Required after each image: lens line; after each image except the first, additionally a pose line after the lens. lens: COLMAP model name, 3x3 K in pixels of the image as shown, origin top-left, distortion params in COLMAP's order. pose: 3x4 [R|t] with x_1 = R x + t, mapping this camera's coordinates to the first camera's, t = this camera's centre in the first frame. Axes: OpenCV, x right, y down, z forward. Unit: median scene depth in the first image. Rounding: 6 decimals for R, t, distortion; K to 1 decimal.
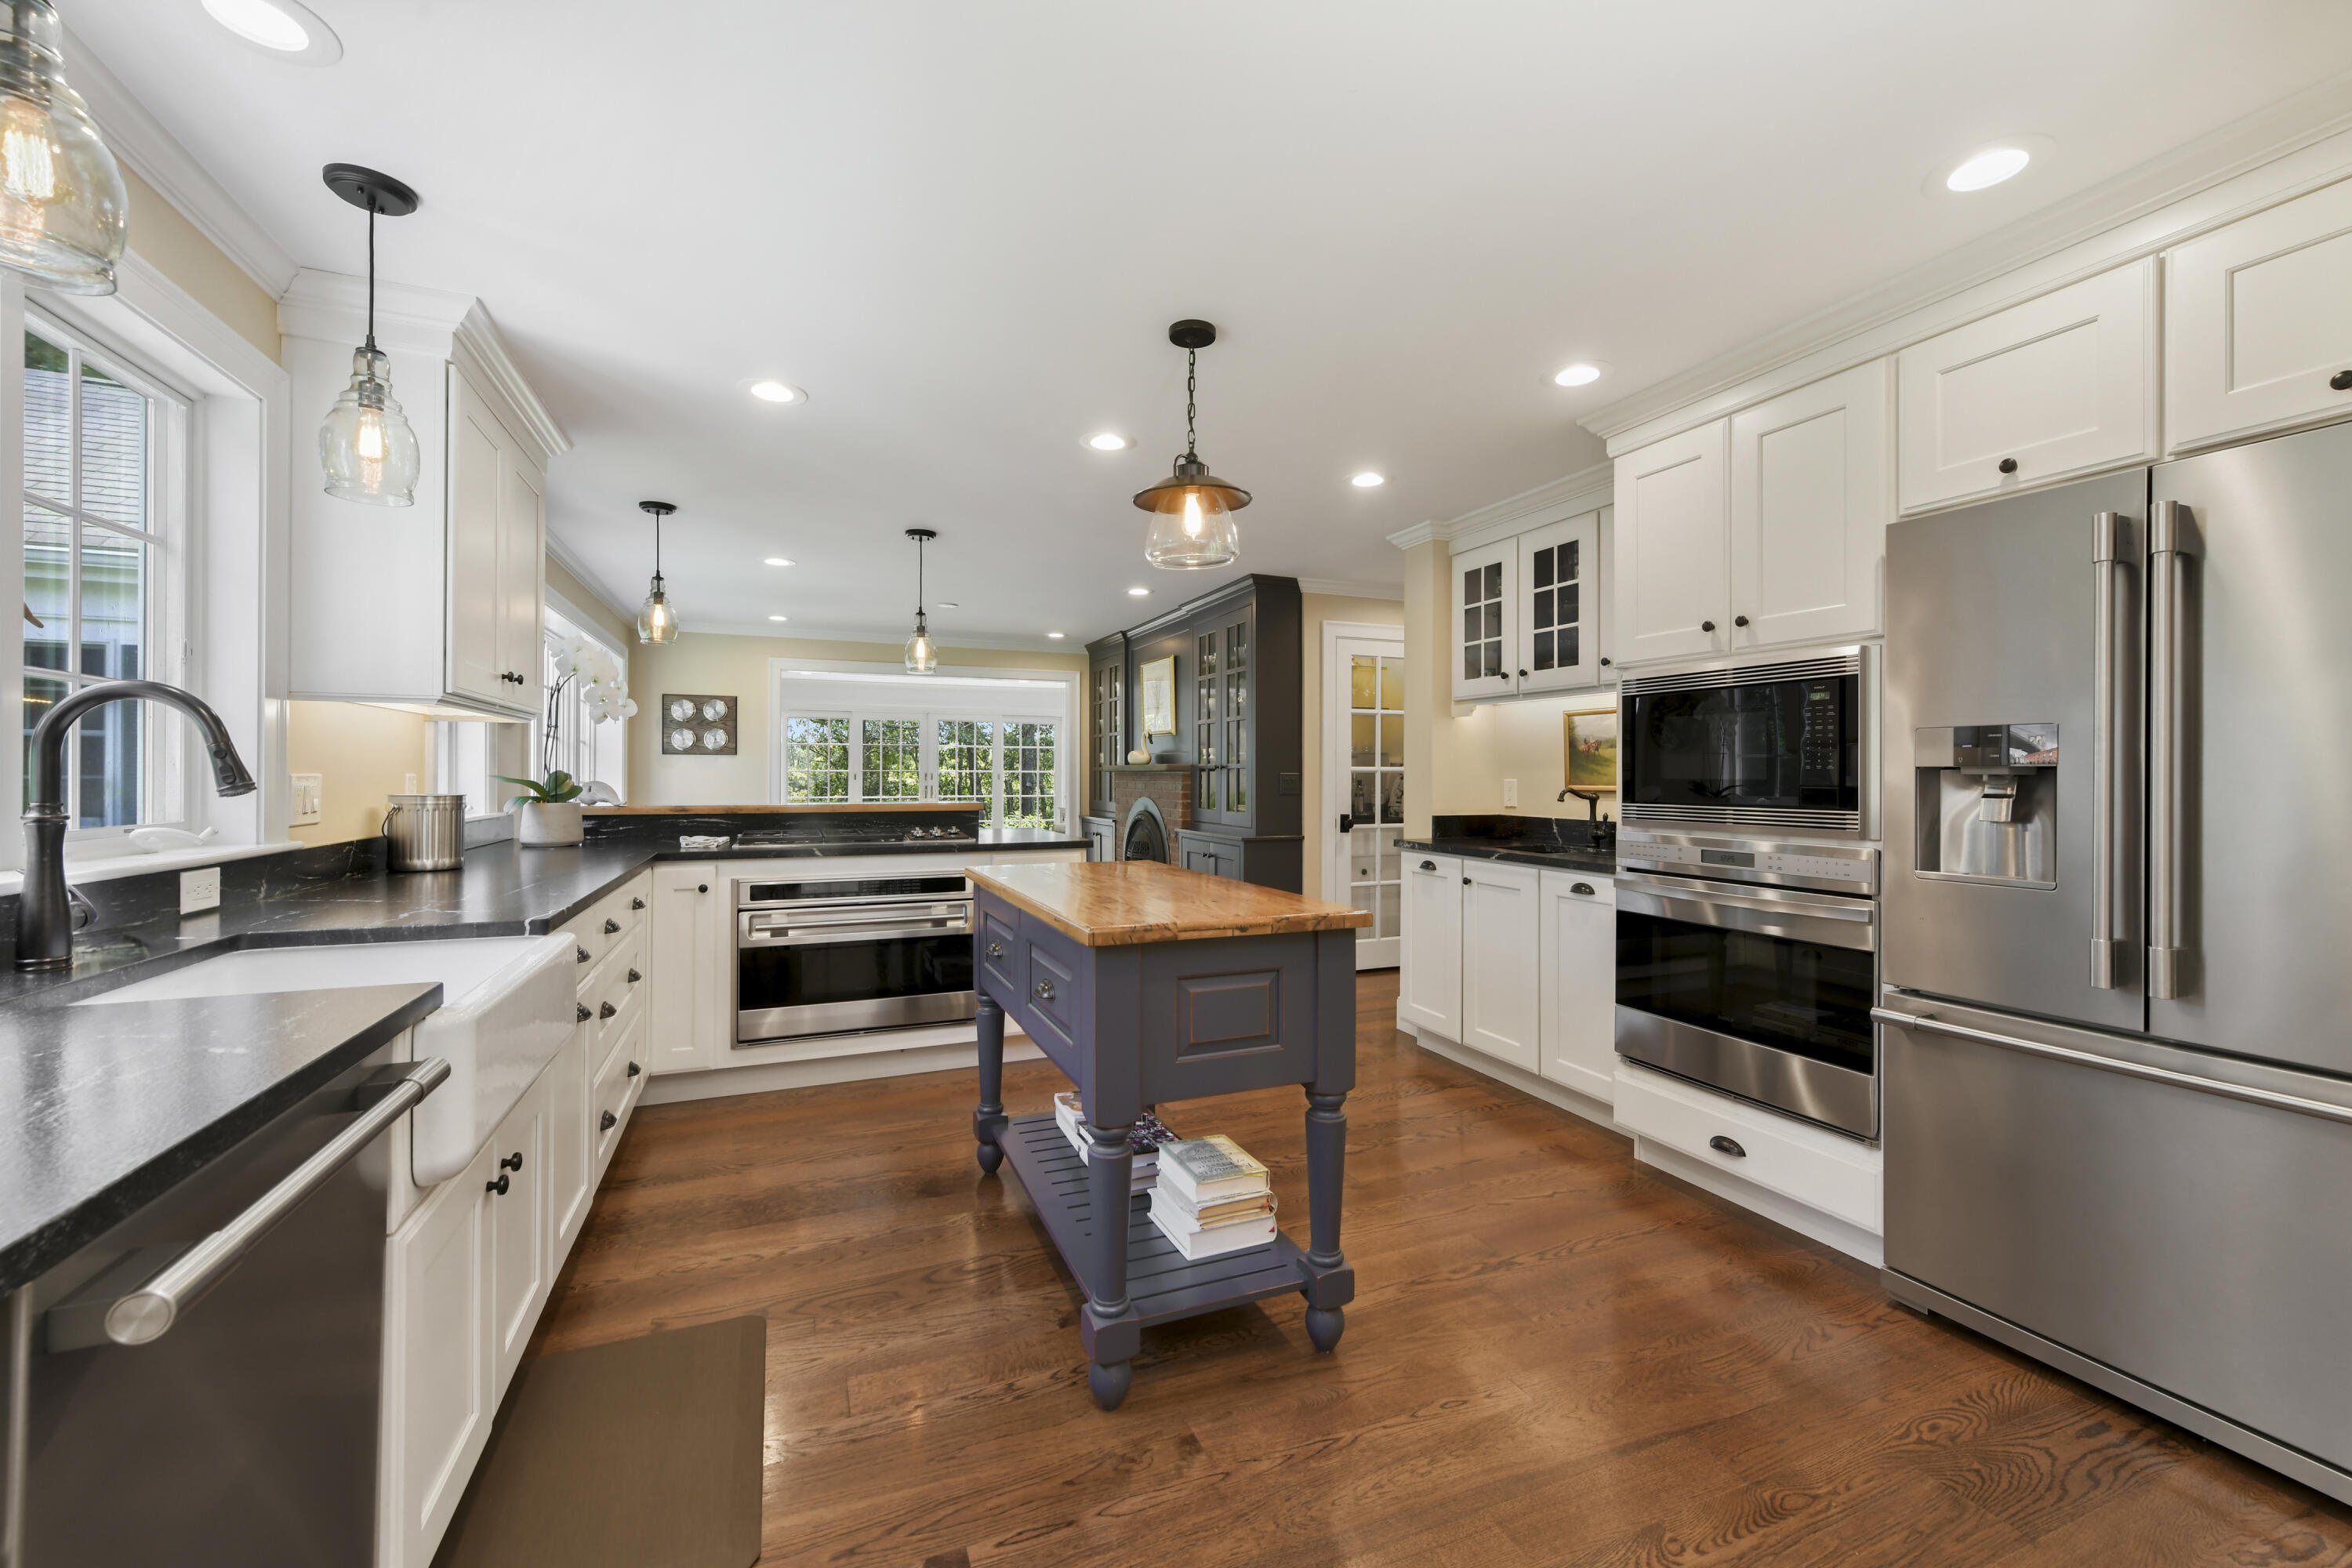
lens RADIAL K [[948.9, 0, 1192.5], [0, 948.9, 770.2], [0, 0, 1]] dist [-0.002445, 0.000914]
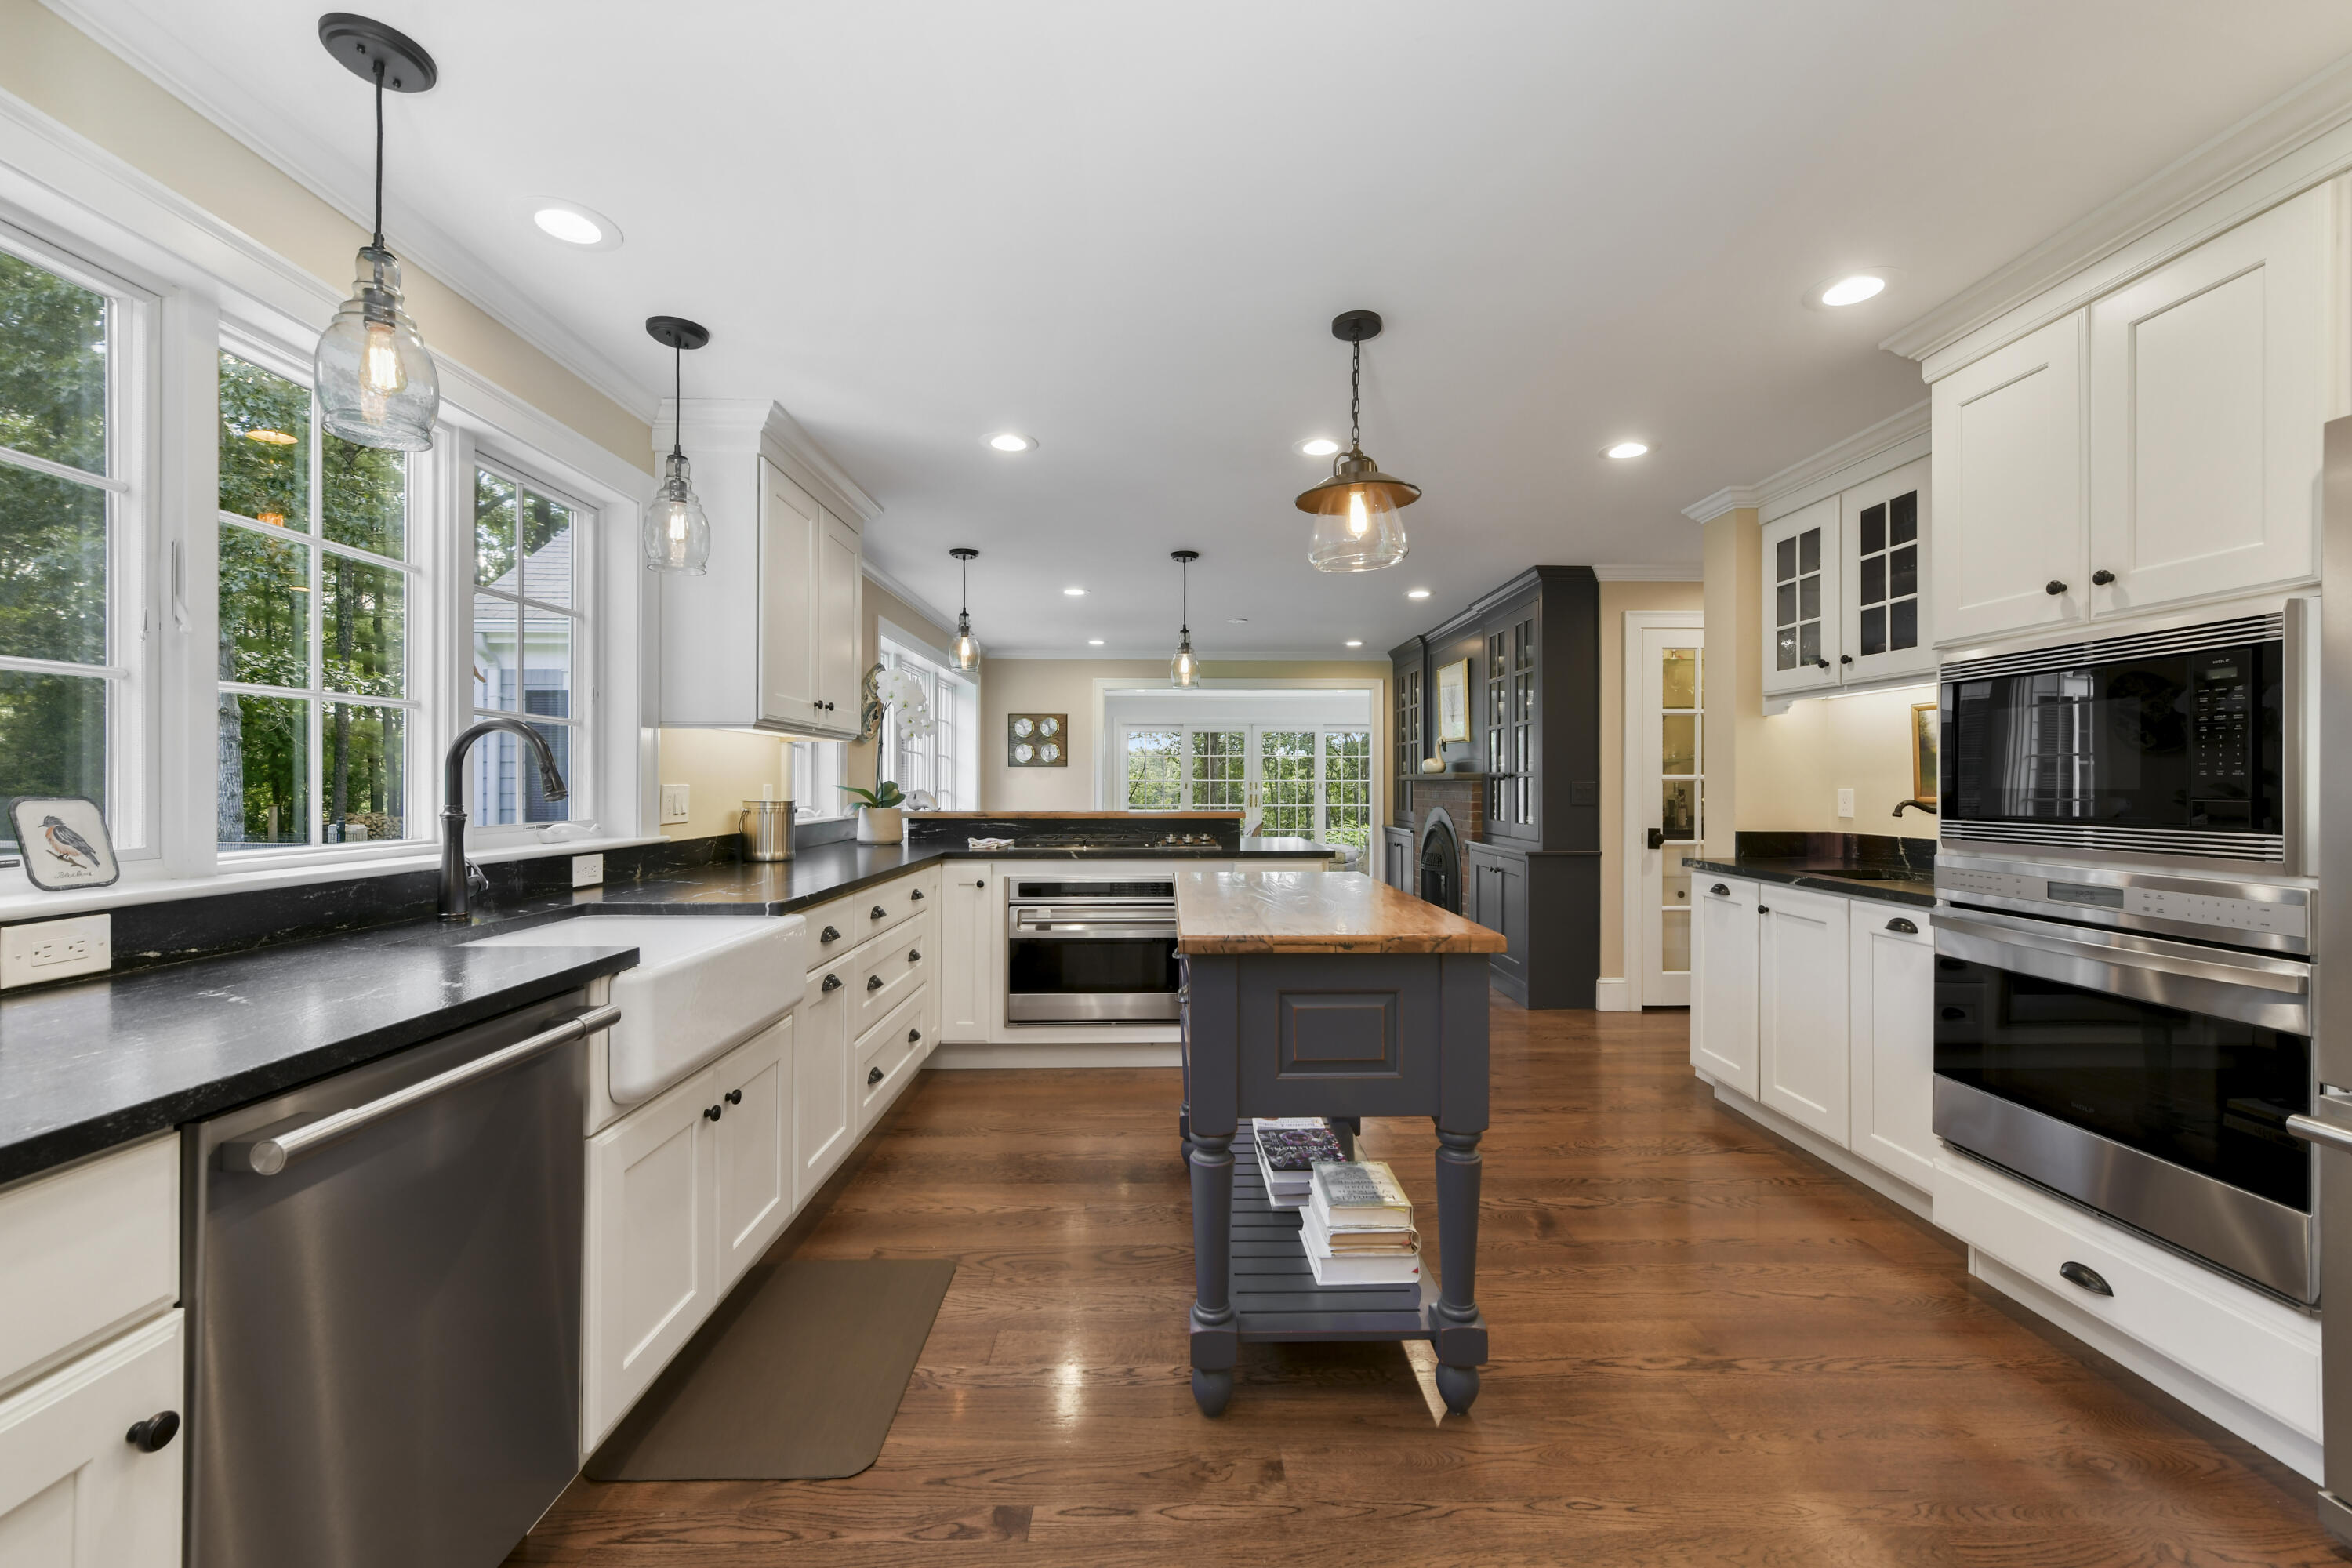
lens RADIAL K [[948.9, 0, 1186.1], [0, 948.9, 779.7], [0, 0, 1]] dist [-0.002445, 0.000914]
pose [[0.929520, -0.002847, -0.368760, 0.183078], [0.003049, 0.999995, -0.000036, -0.000159], [0.368758, -0.001090, 0.929525, 0.039696]]
